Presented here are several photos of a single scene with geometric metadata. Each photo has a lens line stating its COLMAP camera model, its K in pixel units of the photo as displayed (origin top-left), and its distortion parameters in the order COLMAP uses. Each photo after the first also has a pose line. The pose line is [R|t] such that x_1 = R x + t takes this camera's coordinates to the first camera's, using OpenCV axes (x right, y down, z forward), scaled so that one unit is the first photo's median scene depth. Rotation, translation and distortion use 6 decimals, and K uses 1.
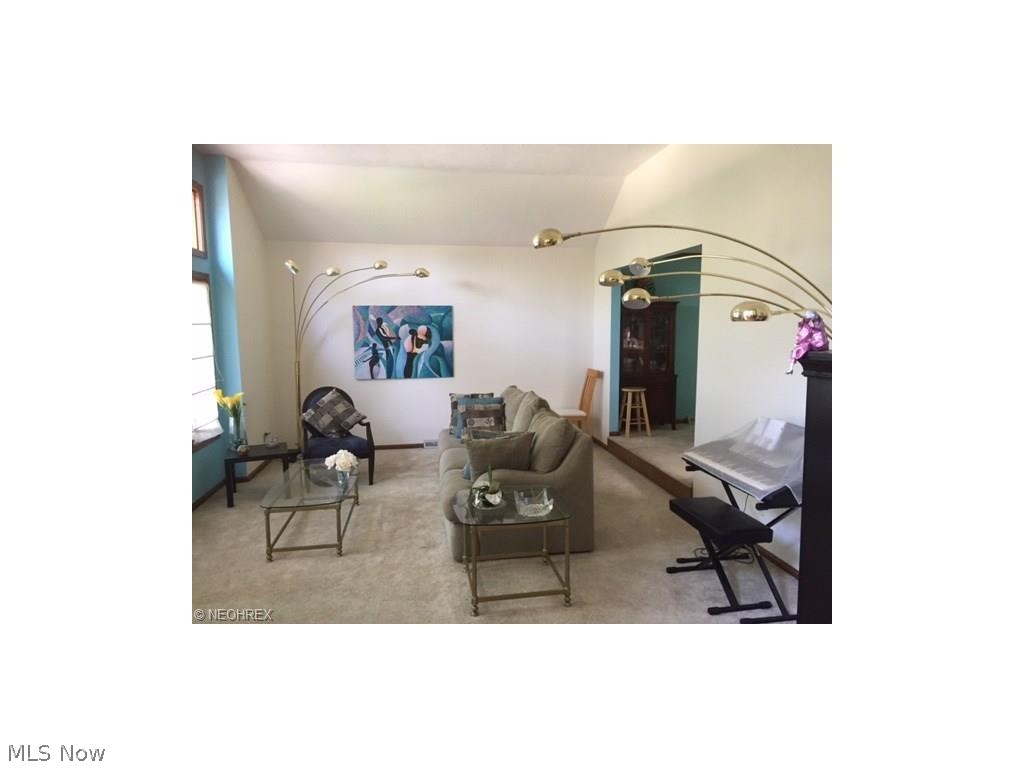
lens RADIAL K [[540.2, 0, 518.8], [0, 540.2, 386.7], [0, 0, 1]] dist [0.027586, -0.000357]
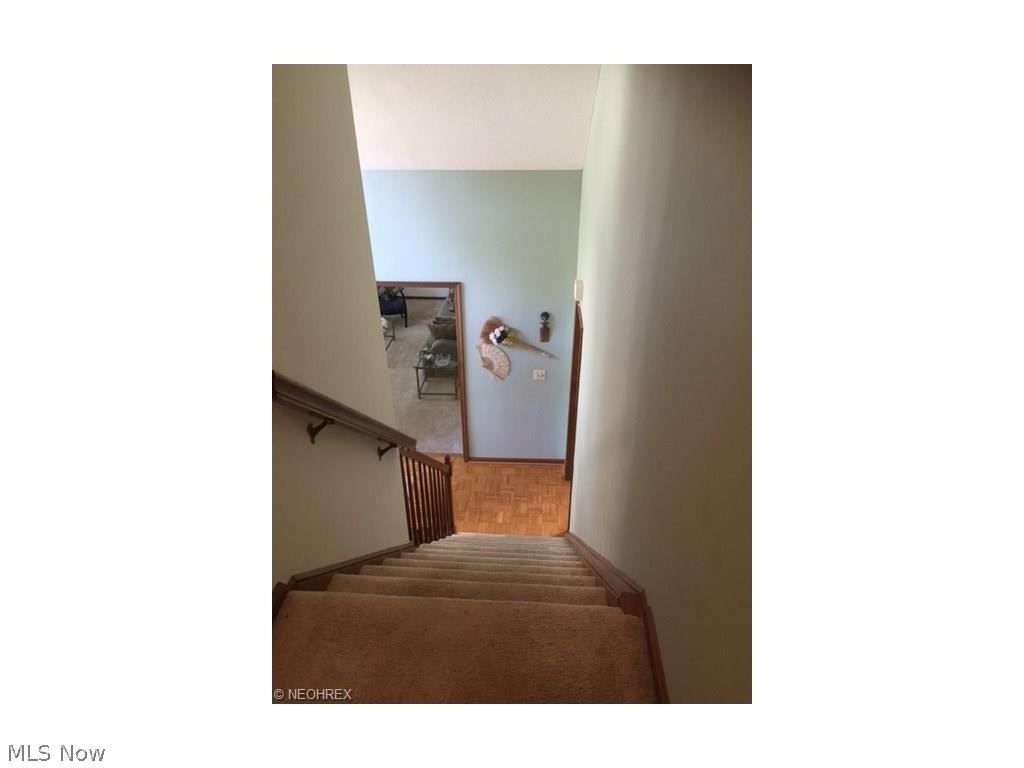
lens RADIAL K [[540.2, 0, 518.8], [0, 540.2, 386.7], [0, 0, 1]] dist [0.027586, -0.000357]
pose [[0.975942, 0.110918, -0.187706, 0.393389], [-0.032468, 0.925262, 0.377937, -0.284021], [0.215597, -0.362750, 0.906604, -0.552115]]
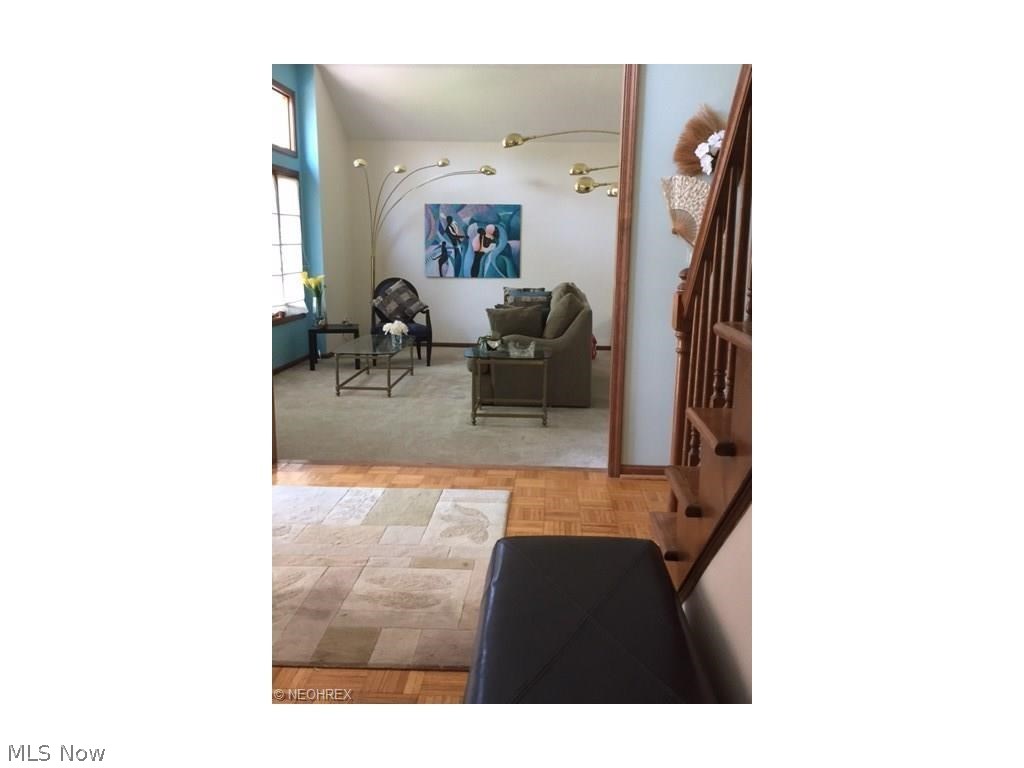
lens RADIAL K [[719.3, 0, 512.0], [0, 719.3, 384.0], [0, 0, 1]] dist [0.052916, 0.001480]
pose [[0.973014, 0.058926, -0.223096, 0.187969], [-0.042286, 0.996005, 0.078648, 0.079307], [0.226840, -0.067091, 0.971619, -0.329972]]
